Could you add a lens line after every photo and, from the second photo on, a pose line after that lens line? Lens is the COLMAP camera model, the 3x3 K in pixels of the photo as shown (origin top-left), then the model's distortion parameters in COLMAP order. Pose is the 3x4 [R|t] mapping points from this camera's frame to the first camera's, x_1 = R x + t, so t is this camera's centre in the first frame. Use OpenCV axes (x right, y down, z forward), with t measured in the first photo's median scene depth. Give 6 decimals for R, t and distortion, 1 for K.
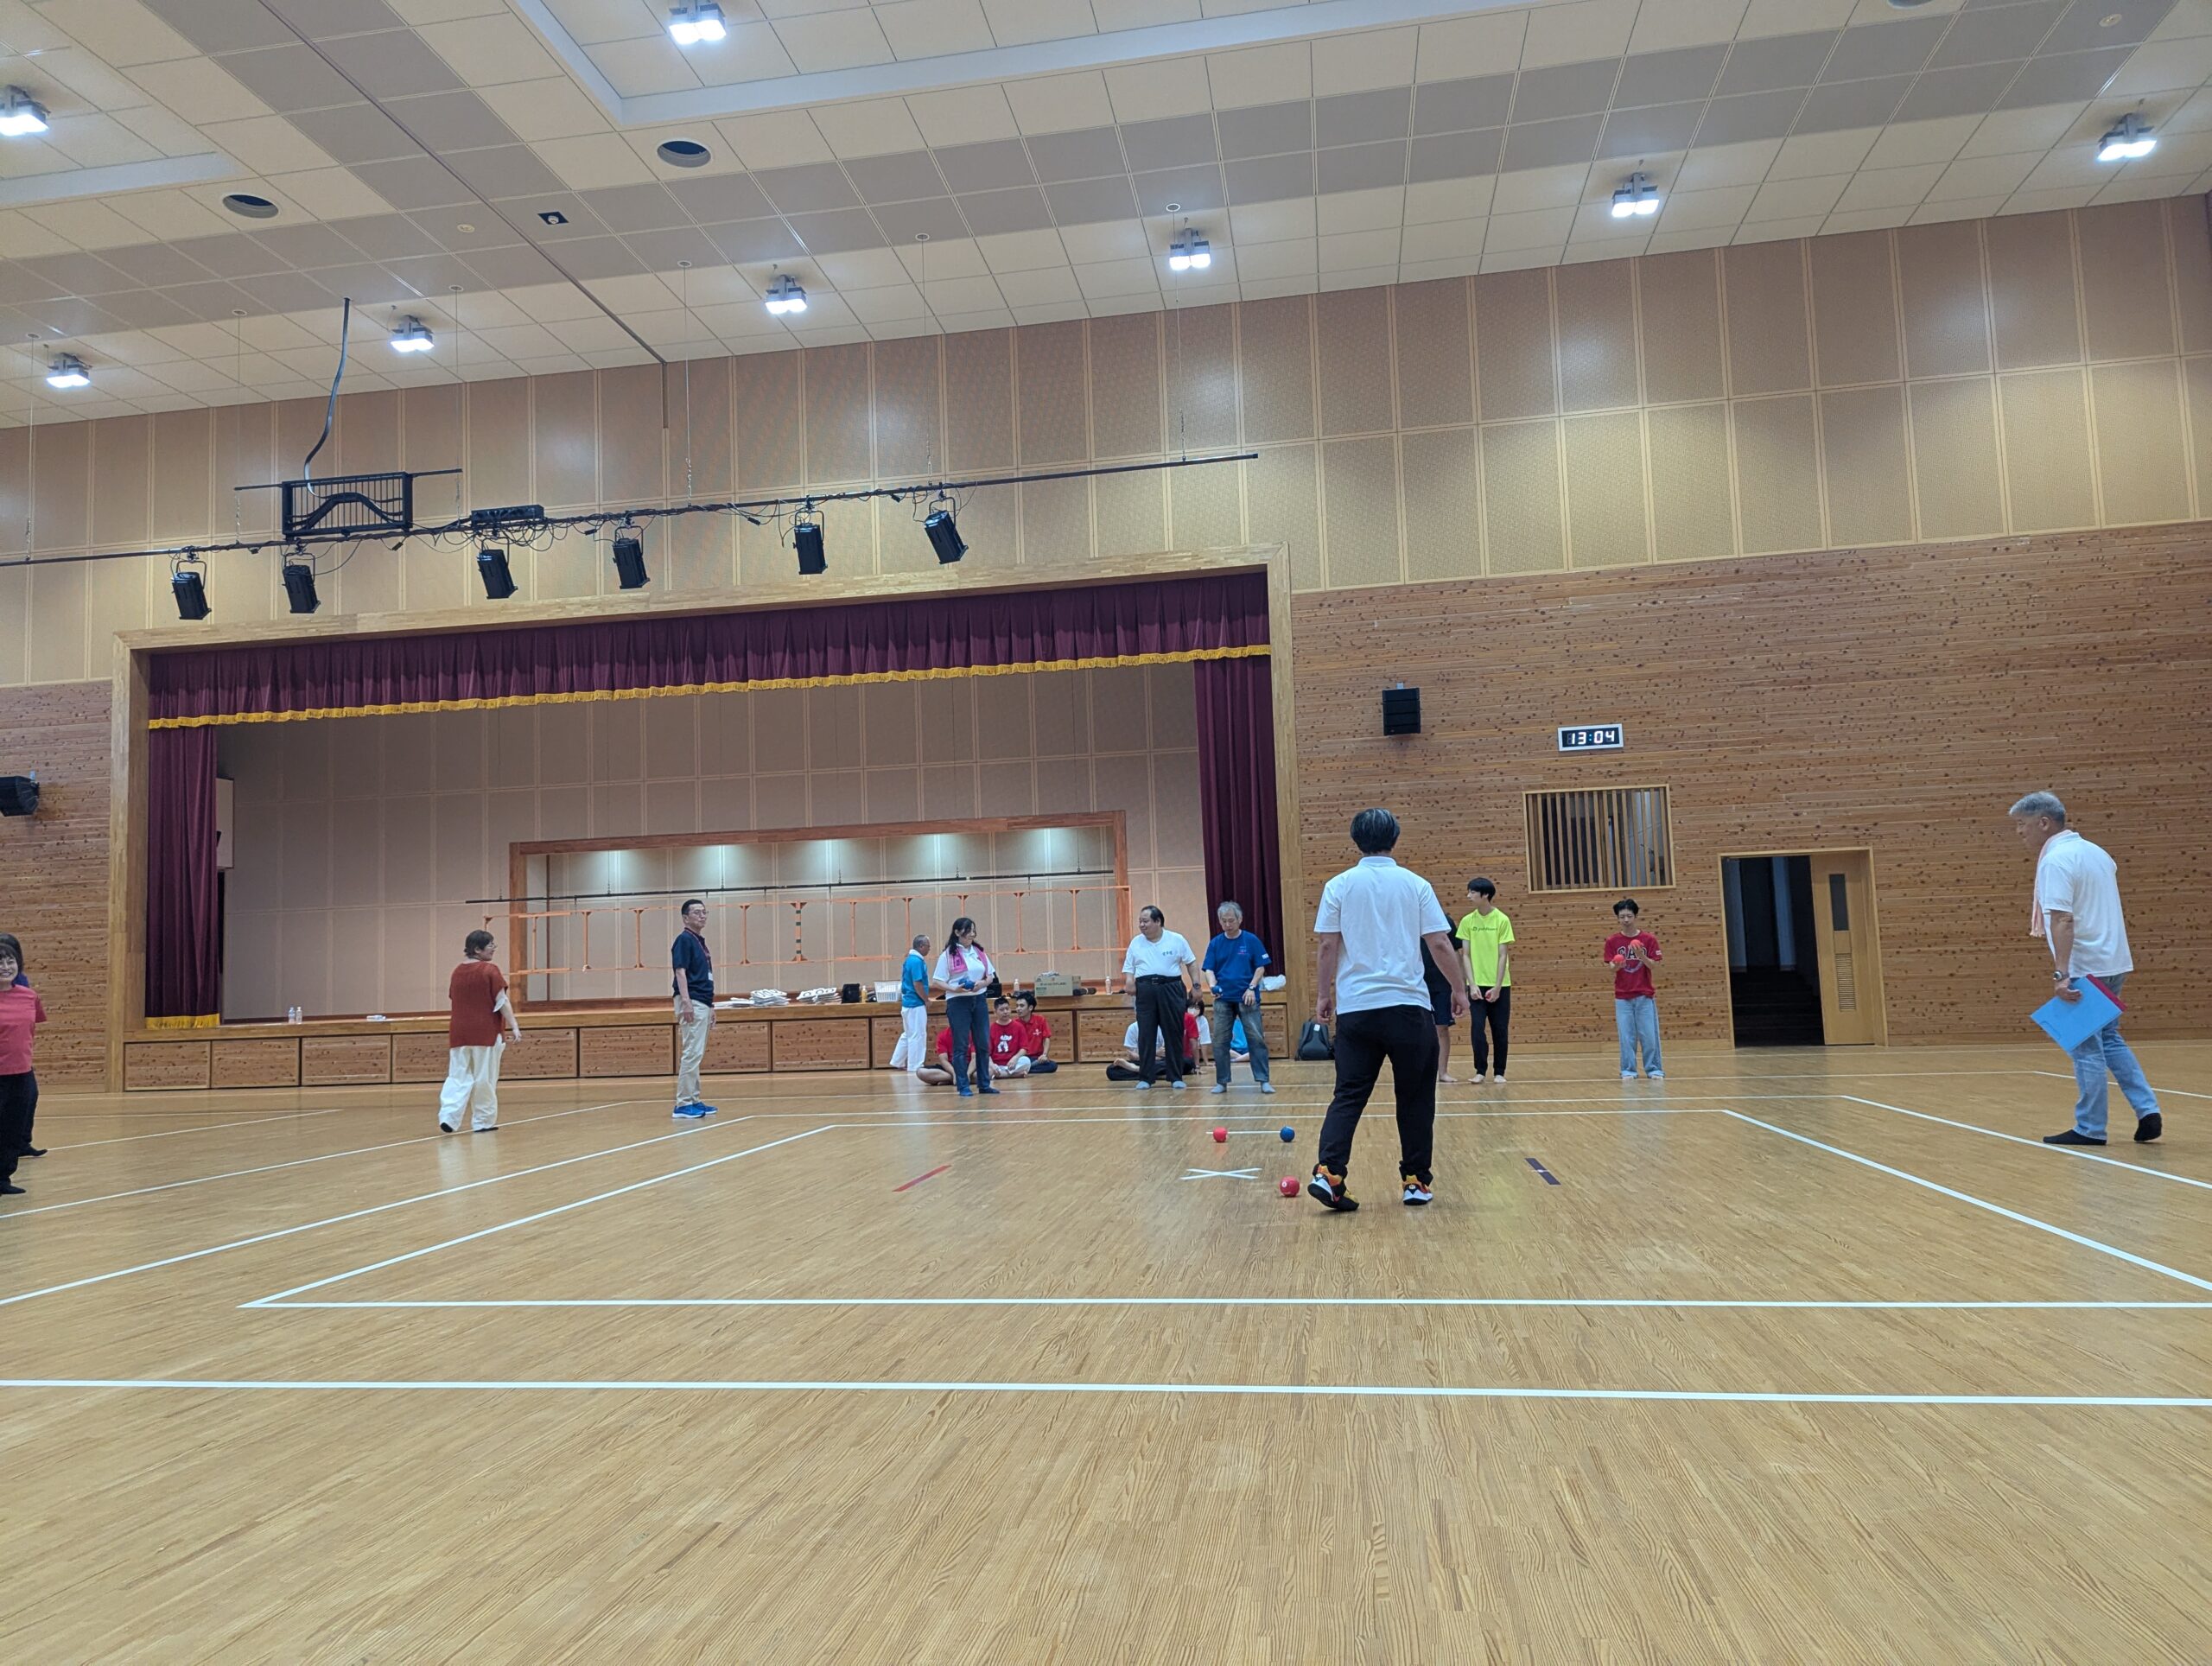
lens RADIAL K [[1538.0, 0, 1095.8], [0, 1538.0, 861.0], [0, 0, 1]] dist [0.076041, -0.082555]
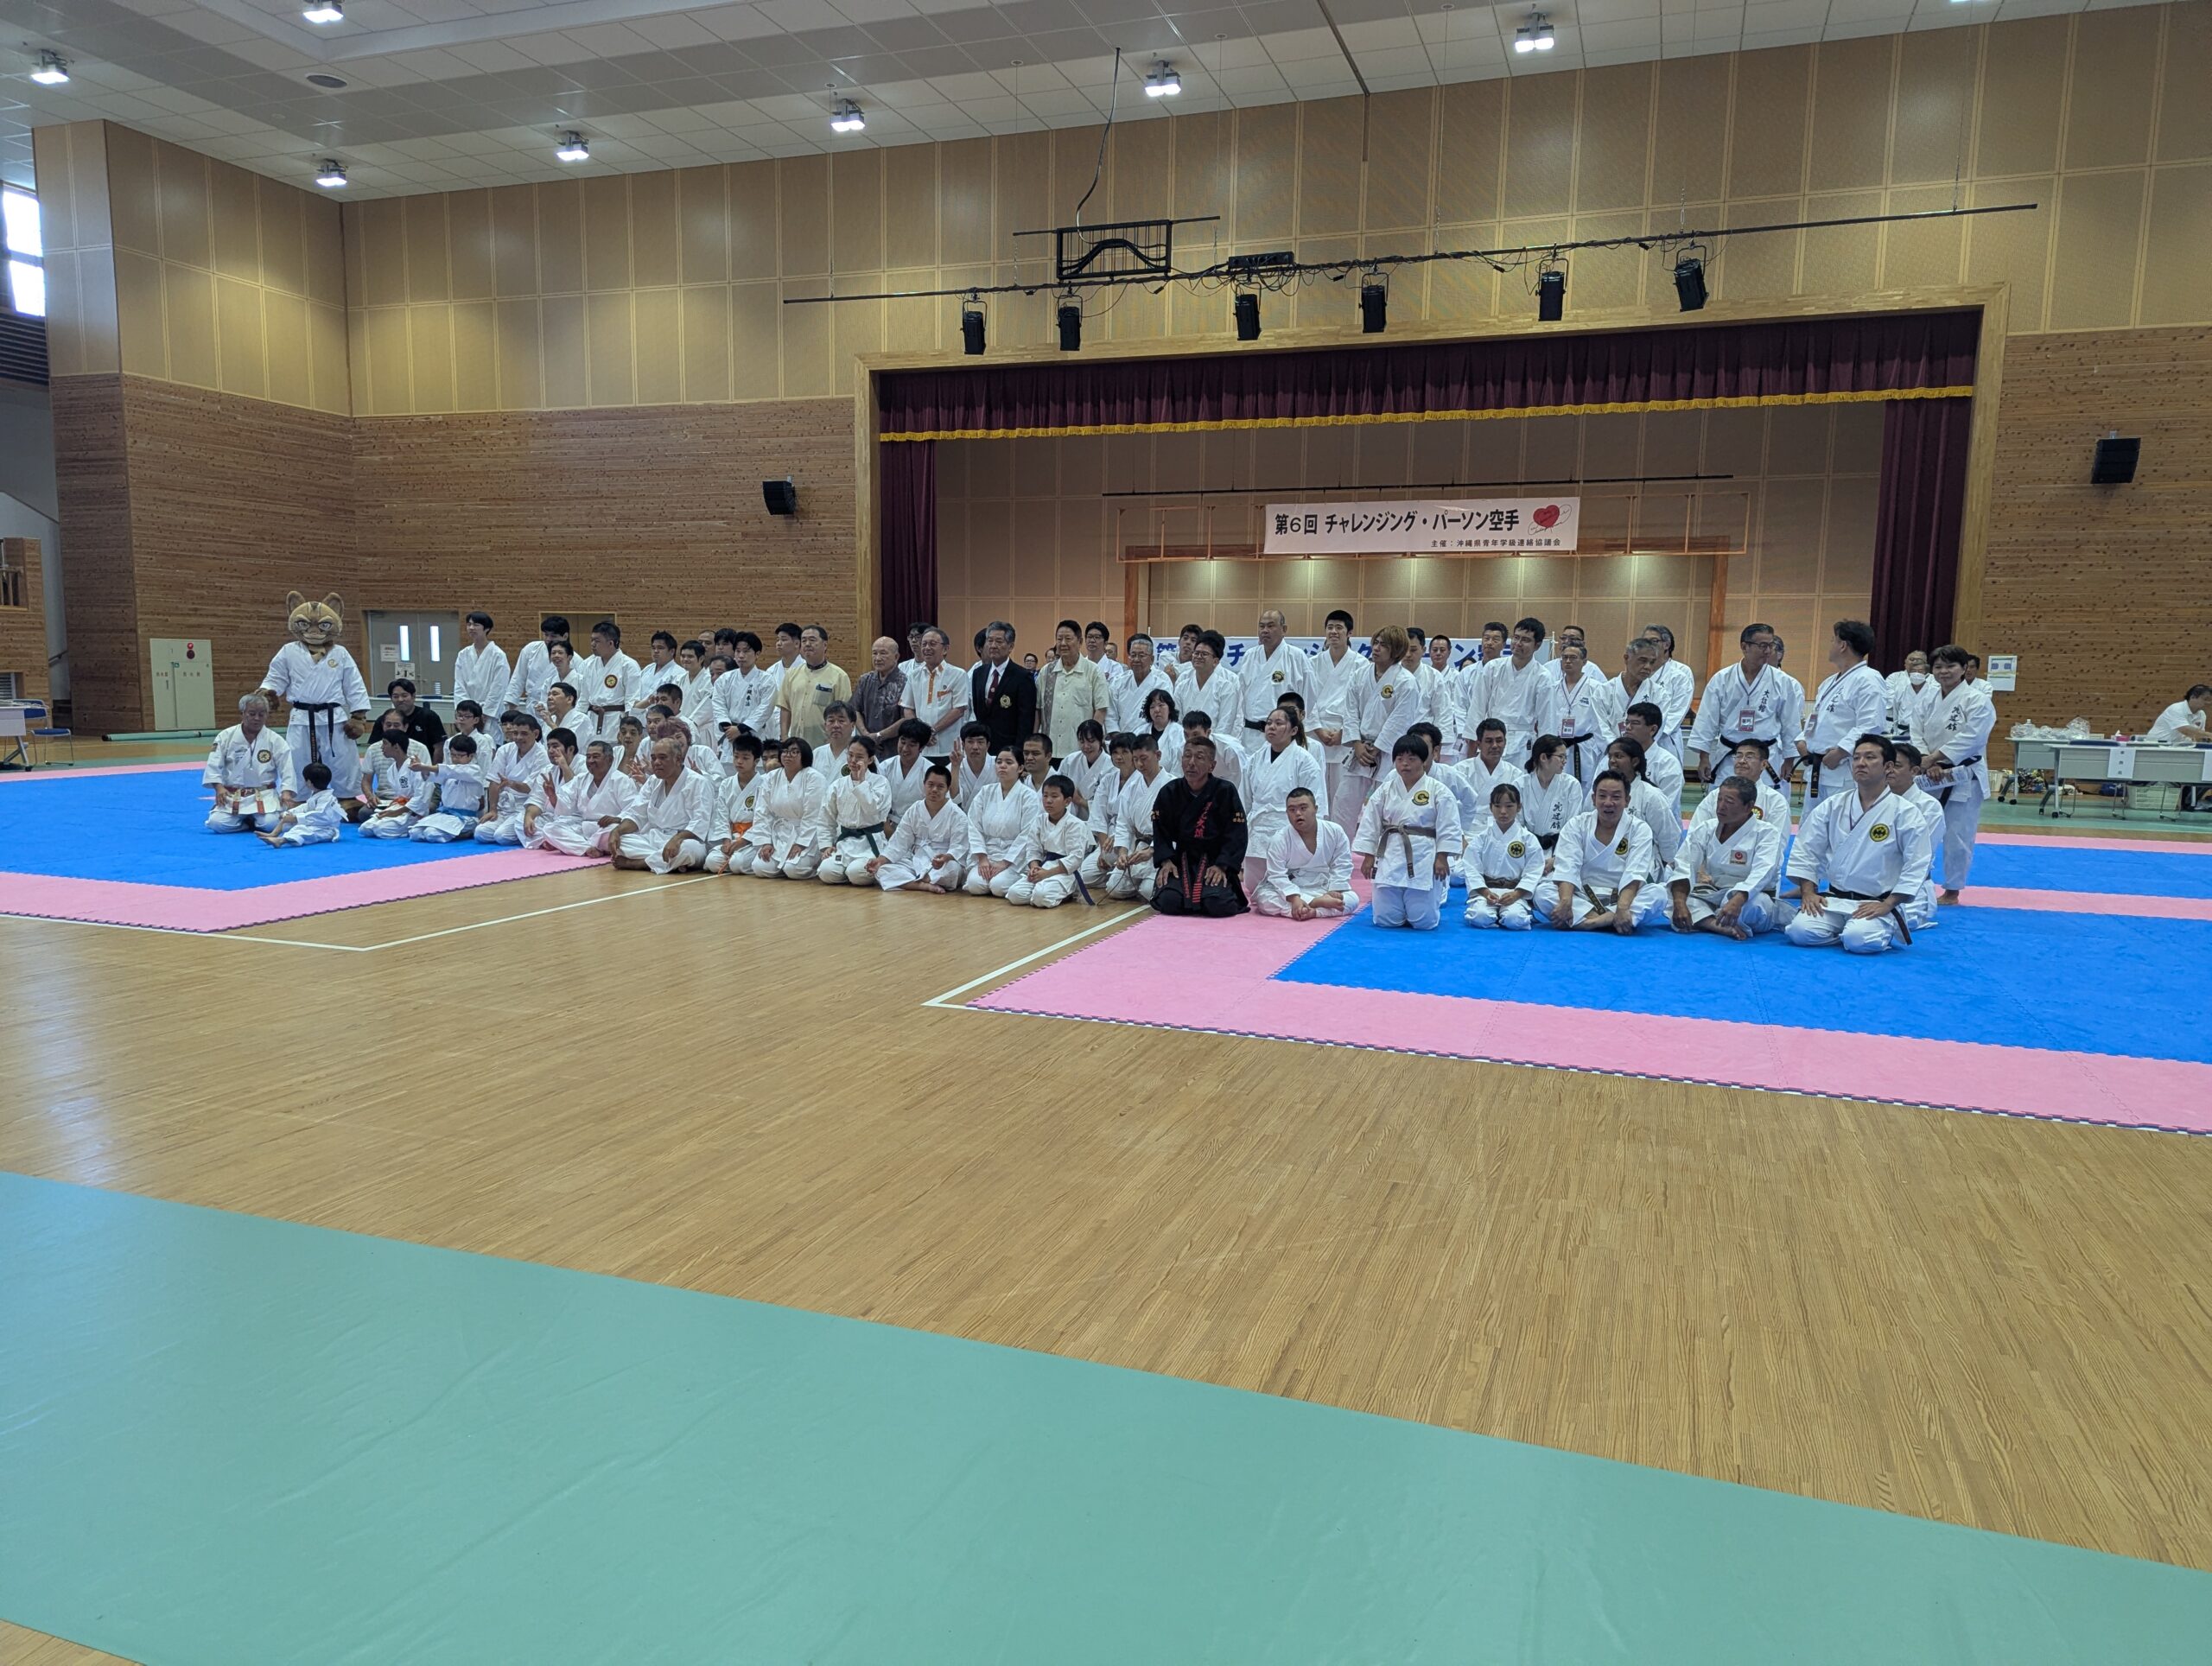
lens RADIAL K [[1538.0, 0, 1095.8], [0, 1538.0, 861.0], [0, 0, 1]] dist [0.076041, -0.082555]
pose [[0.982283, 0.072223, -0.172925, -0.247903], [-0.034751, 0.976949, 0.210626, -0.030317], [0.184151, -0.200885, 0.962150, -0.161959]]
